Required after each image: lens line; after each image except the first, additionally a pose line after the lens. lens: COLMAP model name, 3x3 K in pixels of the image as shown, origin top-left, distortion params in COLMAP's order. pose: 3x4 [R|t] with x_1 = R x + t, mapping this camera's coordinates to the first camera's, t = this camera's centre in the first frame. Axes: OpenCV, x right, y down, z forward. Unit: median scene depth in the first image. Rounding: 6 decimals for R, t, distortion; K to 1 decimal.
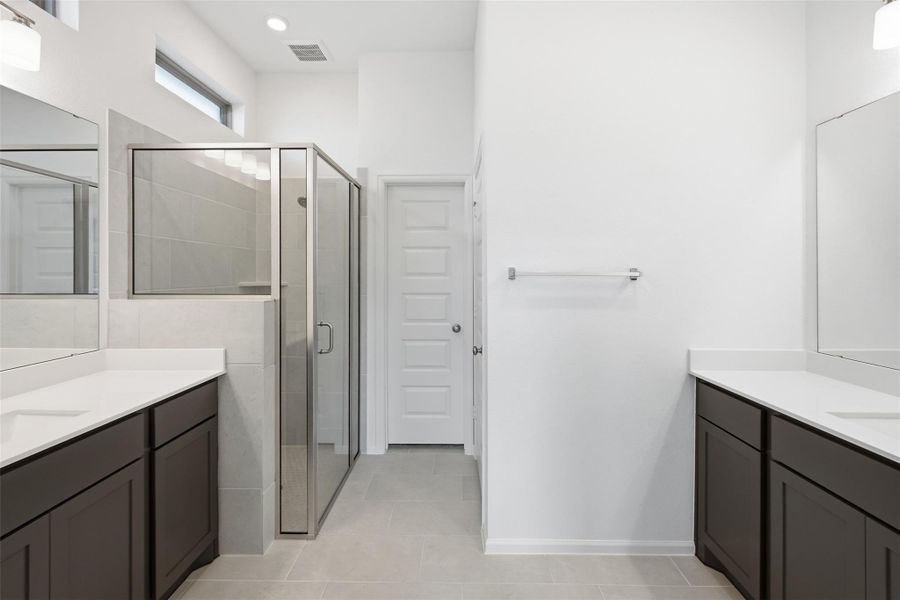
lens RADIAL K [[377.3, 0, 452.6], [0, 377.3, 274.2], [0, 0, 1]] dist [-0.000327, 0.000218]
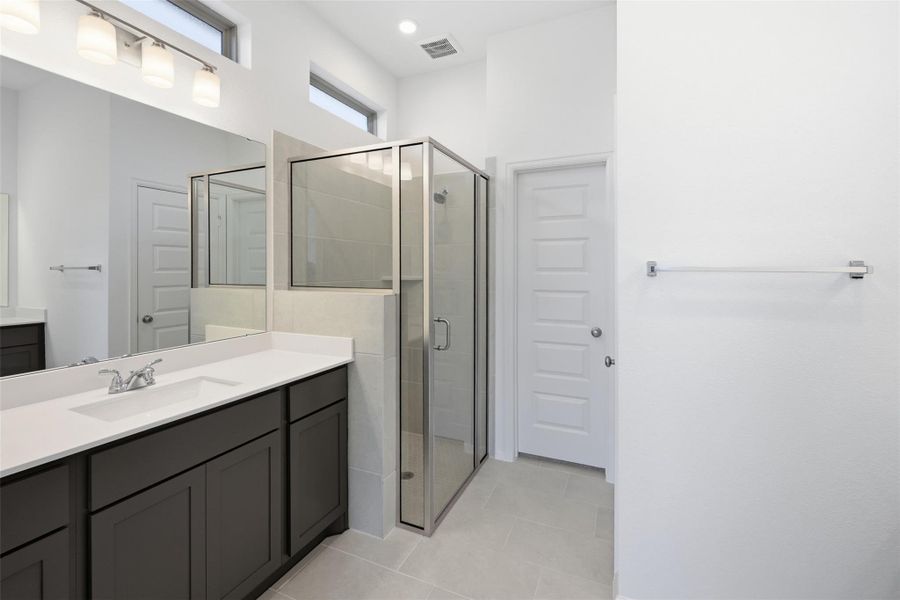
lens RADIAL K [[390.2, 0, 450.8], [0, 390.2, 270.4], [0, 0, 1]] dist [0.000267, -0.000009]
pose [[0.917894, 0.002008, -0.396821, 0.087702], [-0.000623, 0.999993, 0.003620, -0.000595], [0.396826, -0.003076, 0.917889, 0.082805]]
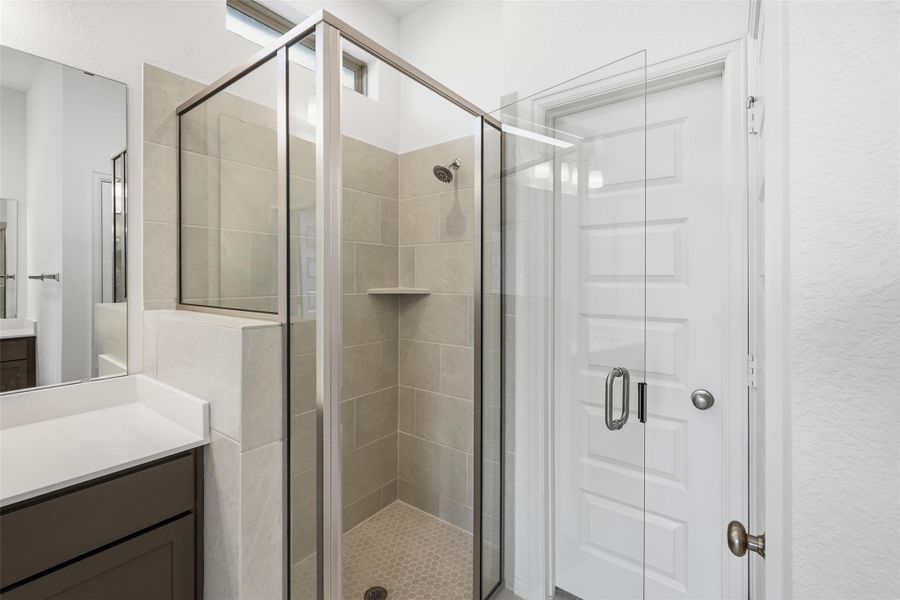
lens RADIAL K [[393.2, 0, 447.3], [0, 393.2, 280.3], [0, 0, 1]] dist [-0.001802, -0.000279]
pose [[0.805730, 0.002534, -0.592278, 0.062964], [-0.001493, 0.999996, 0.002249, 0.002832], [0.592281, -0.000928, 0.805731, 0.673907]]
